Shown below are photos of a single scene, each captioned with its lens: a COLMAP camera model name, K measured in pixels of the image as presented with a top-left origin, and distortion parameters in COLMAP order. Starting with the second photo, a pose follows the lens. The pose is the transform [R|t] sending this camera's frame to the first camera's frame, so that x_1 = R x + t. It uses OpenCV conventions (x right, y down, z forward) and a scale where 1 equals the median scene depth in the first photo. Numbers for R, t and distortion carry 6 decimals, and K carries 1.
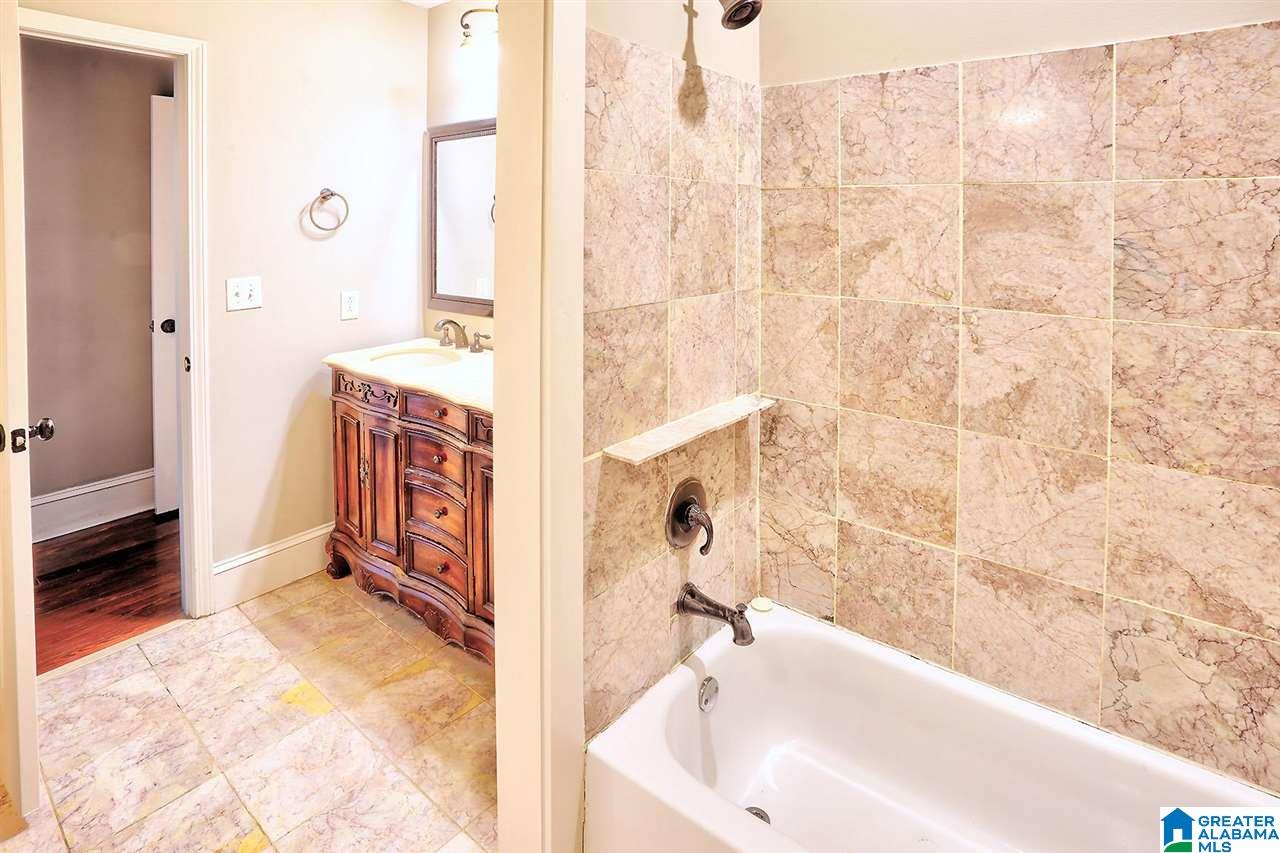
lens RADIAL K [[646.5, 0, 640.0], [0, 646.5, 426.5], [0, 0, 1]] dist [-0.051393, 0.020516]
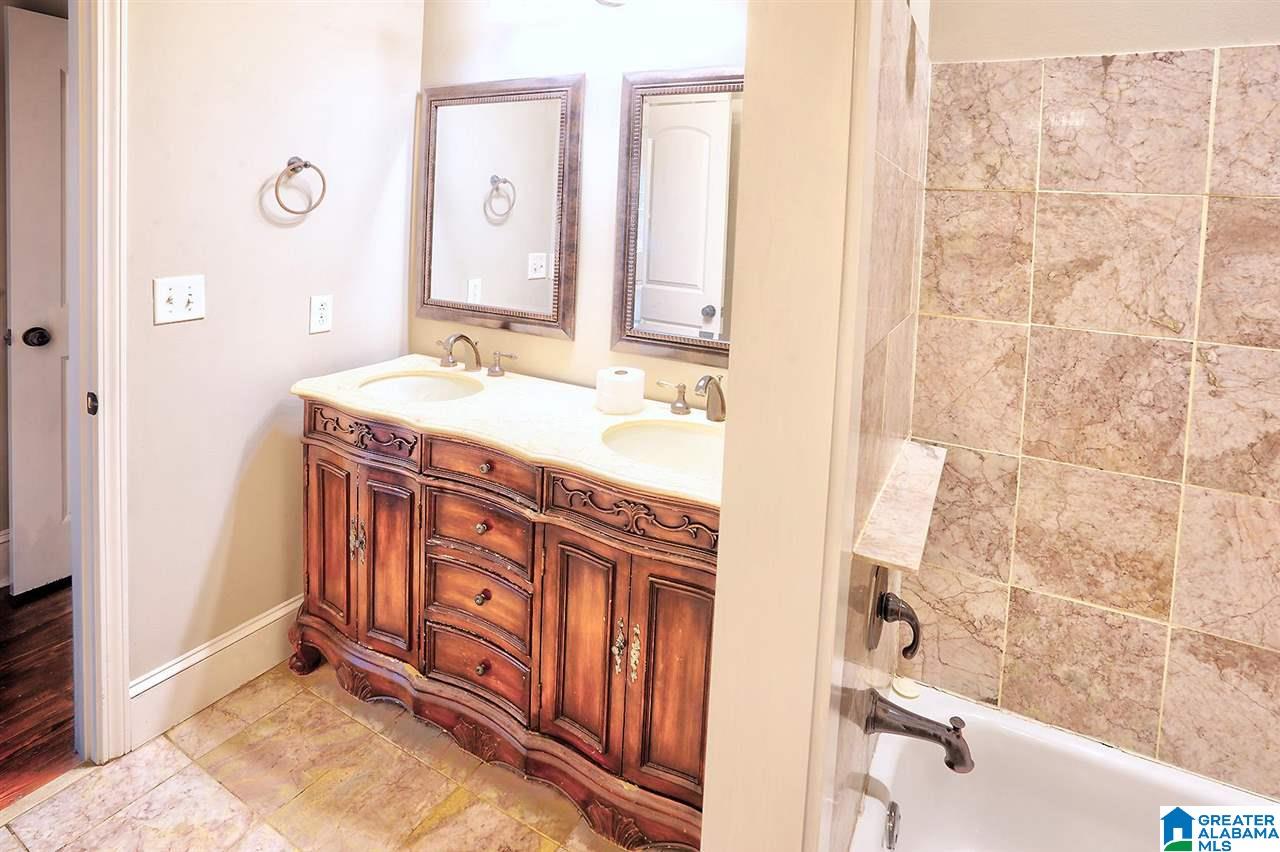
lens RADIAL K [[631.5, 0, 634.1], [0, 631.5, 404.9], [0, 0, 1]] dist [-0.050707, 0.018604]
pose [[0.981946, -0.018249, 0.188281, -0.328693], [0.020586, 0.999733, -0.010465, -0.095636], [-0.188040, 0.014152, 0.982059, 0.299090]]
